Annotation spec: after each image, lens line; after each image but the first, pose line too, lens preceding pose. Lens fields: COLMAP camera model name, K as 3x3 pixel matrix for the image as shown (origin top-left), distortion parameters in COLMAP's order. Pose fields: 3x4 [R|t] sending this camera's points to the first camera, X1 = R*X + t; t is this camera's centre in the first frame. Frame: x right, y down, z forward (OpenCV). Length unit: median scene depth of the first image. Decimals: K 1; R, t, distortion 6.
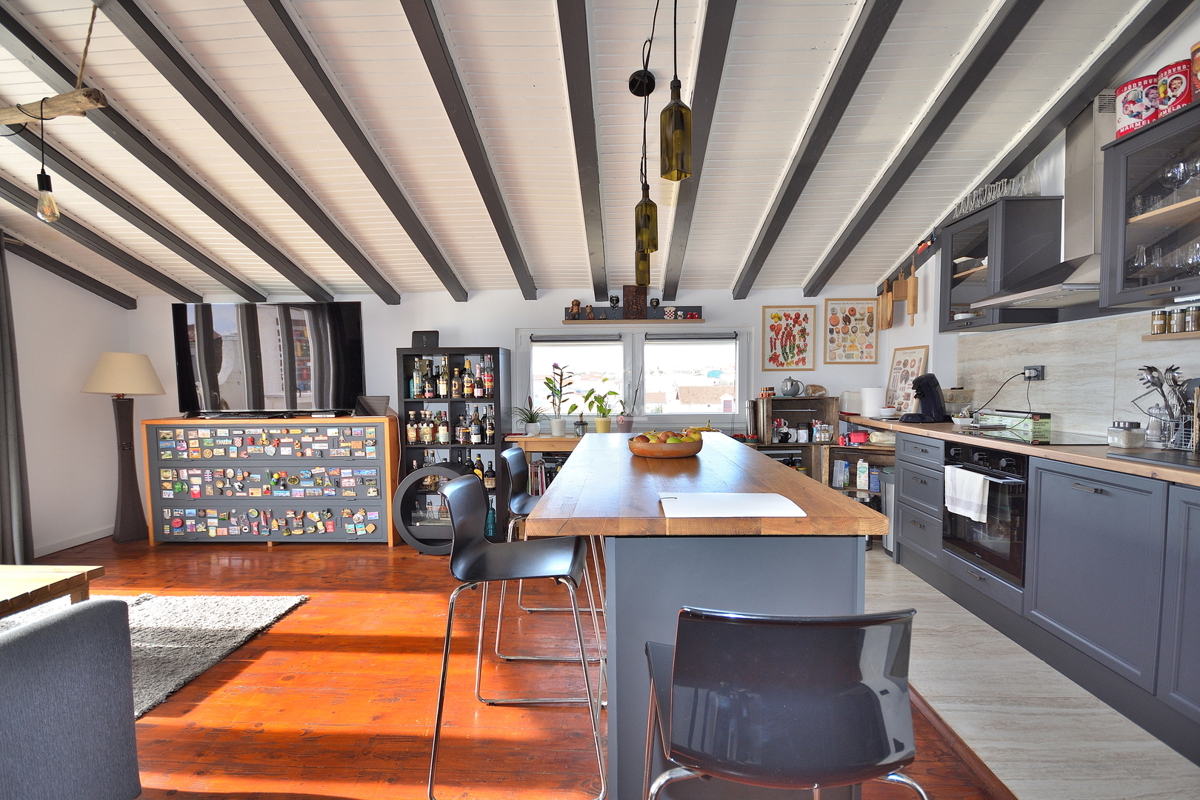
lens RADIAL K [[526.9, 0, 602.5], [0, 526.9, 406.7], [0, 0, 1]] dist [0.009369, -0.009186]
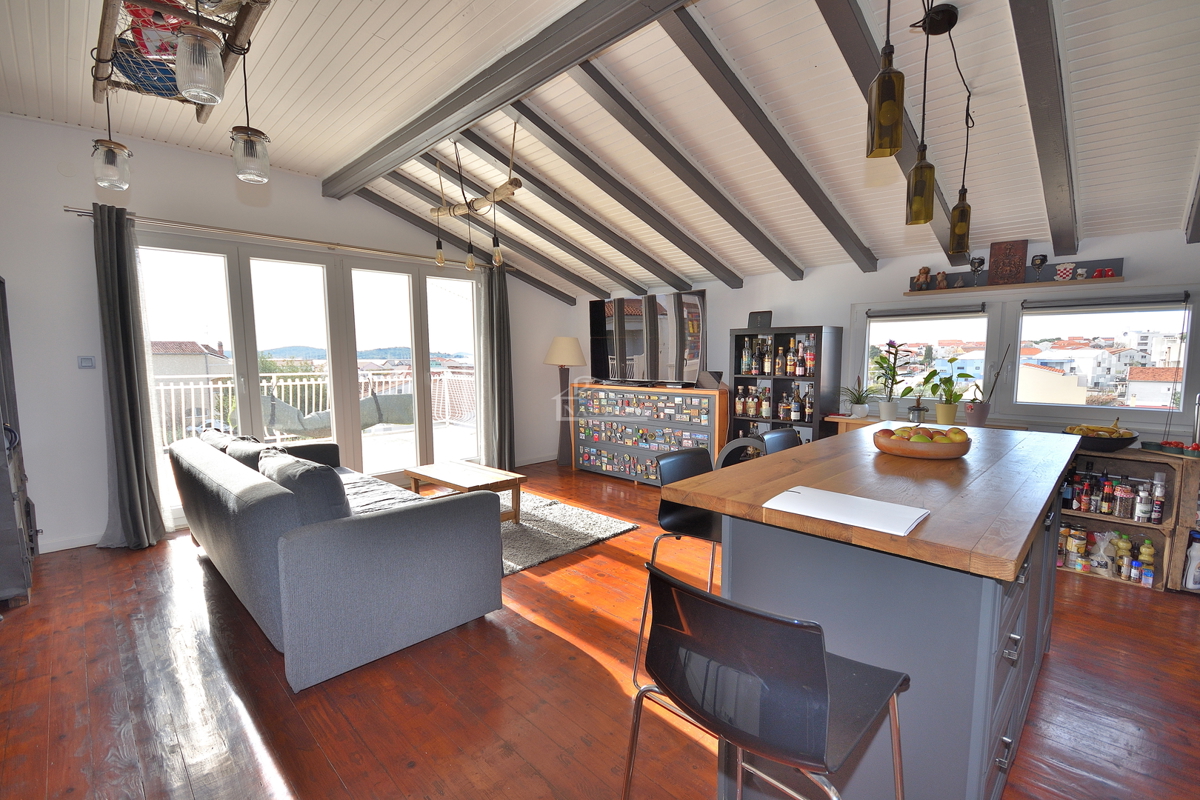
lens RADIAL K [[526.9, 0, 604.4], [0, 526.9, 402.1], [0, 0, 1]] dist [0.009369, -0.009186]
pose [[0.736146, 0.067434, -0.673455, 0.176820], [-0.034303, 0.997463, 0.062381, -0.017472], [0.675953, -0.022820, 0.736592, -0.008306]]
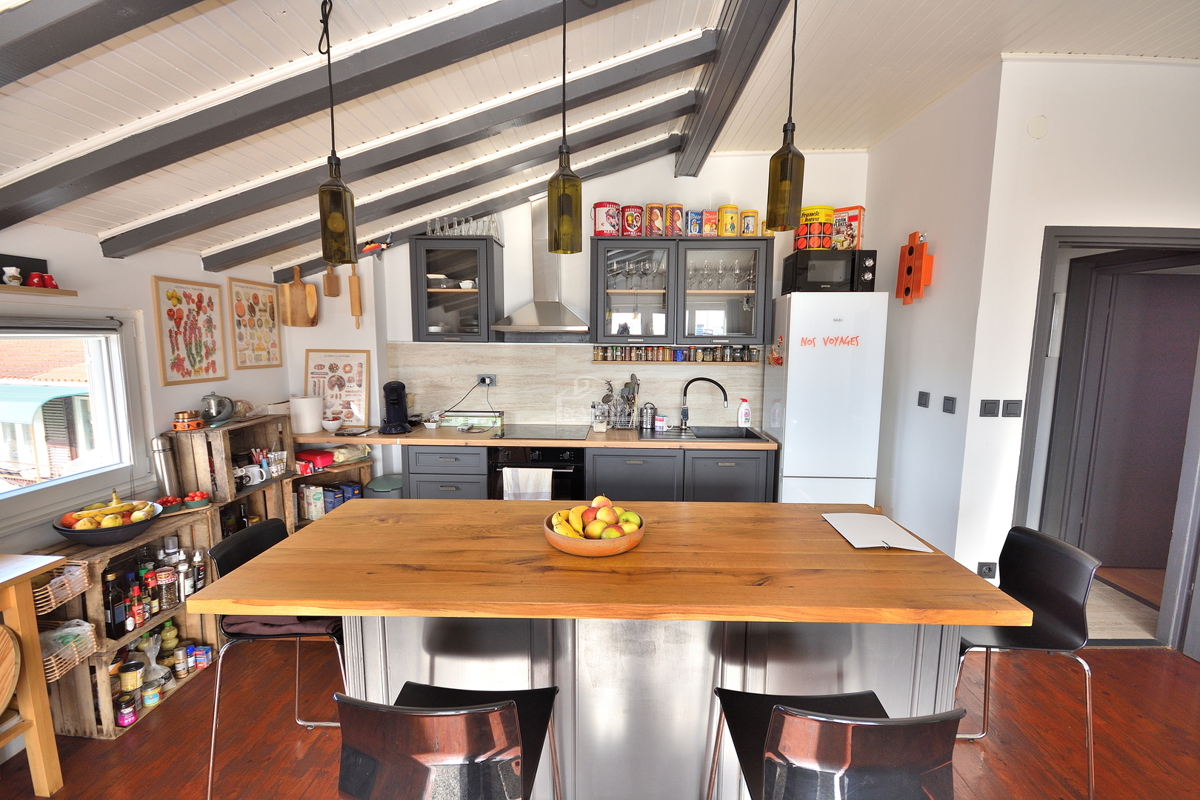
lens RADIAL K [[526.9, 0, 610.2], [0, 526.9, 408.2], [0, 0, 1]] dist [0.009369, -0.009186]
pose [[-0.018465, -0.117390, 0.992914, -0.331936], [0.040914, 0.992163, 0.118063, -0.100381], [-0.998992, 0.042804, -0.013518, 0.544041]]
